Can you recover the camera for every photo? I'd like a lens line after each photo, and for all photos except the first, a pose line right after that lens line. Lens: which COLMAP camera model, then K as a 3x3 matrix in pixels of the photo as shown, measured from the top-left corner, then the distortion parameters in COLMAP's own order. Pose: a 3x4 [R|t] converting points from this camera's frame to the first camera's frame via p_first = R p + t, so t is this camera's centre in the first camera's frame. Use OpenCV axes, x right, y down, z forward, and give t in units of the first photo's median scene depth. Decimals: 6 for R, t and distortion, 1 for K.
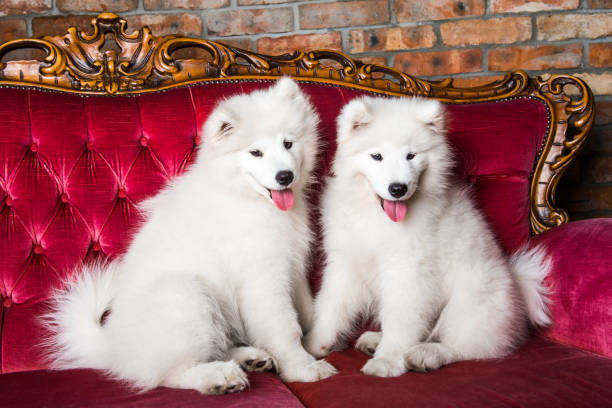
lens RADIAL K [[752.3, 0, 319.0], [0, 752.3, 192.8], [0, 0, 1]] dist [0.037697, 0.018218]
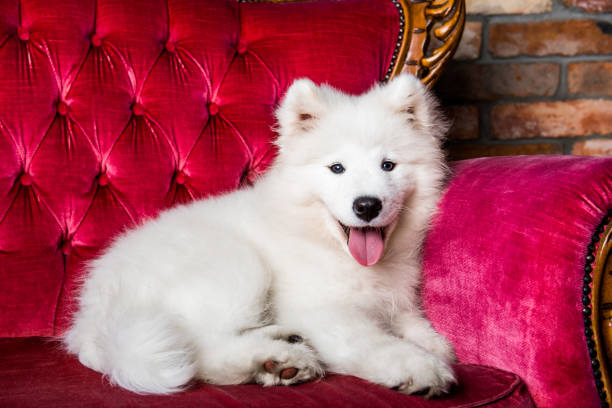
lens RADIAL K [[986.3, 0, 302.1], [0, 986.3, 211.5], [0, 0, 1]] dist [0.152927, -0.063052]
pose [[0.998616, 0.022648, 0.047477, 0.174806], [-0.022816, 0.999735, 0.002992, 0.071147], [-0.047397, -0.004071, 0.998868, 0.097558]]
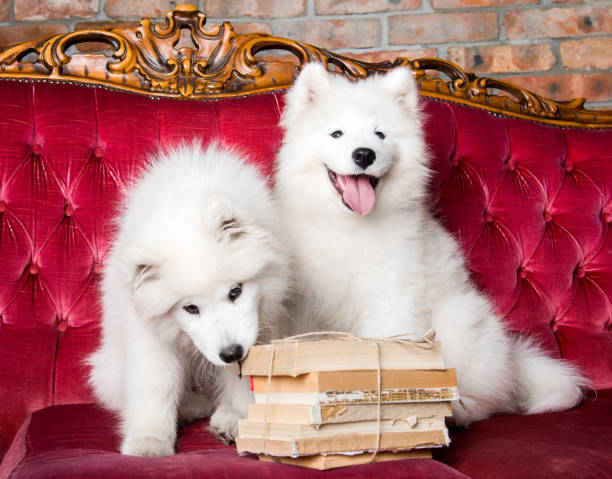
lens RADIAL K [[927.5, 0, 284.7], [0, 927.5, 241.3], [0, 0, 1]] dist [0.059602, 0.049157]
pose [[0.996448, 0.047759, -0.069362, -0.074991], [-0.050923, 0.997707, -0.044587, 0.069929], [0.067074, 0.047960, 0.996595, -0.040128]]
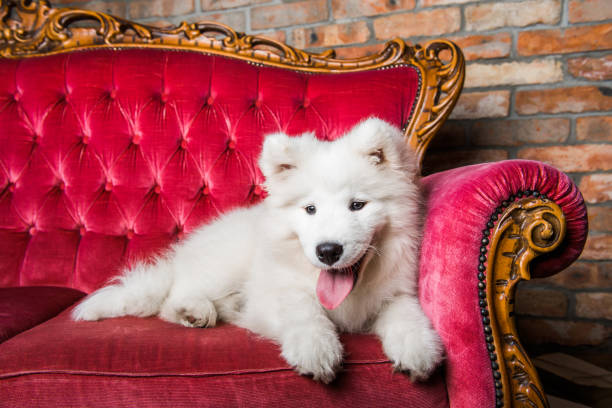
lens RADIAL K [[592.8, 0, 306.0], [0, 592.8, 204.0], [0, 0, 1]] dist [0.029950, -0.003999]
pose [[0.970848, 0.039478, -0.236423, 0.349872], [-0.051895, 0.997568, -0.046531, 0.096611], [0.234011, 0.057443, 0.970535, 0.240449]]
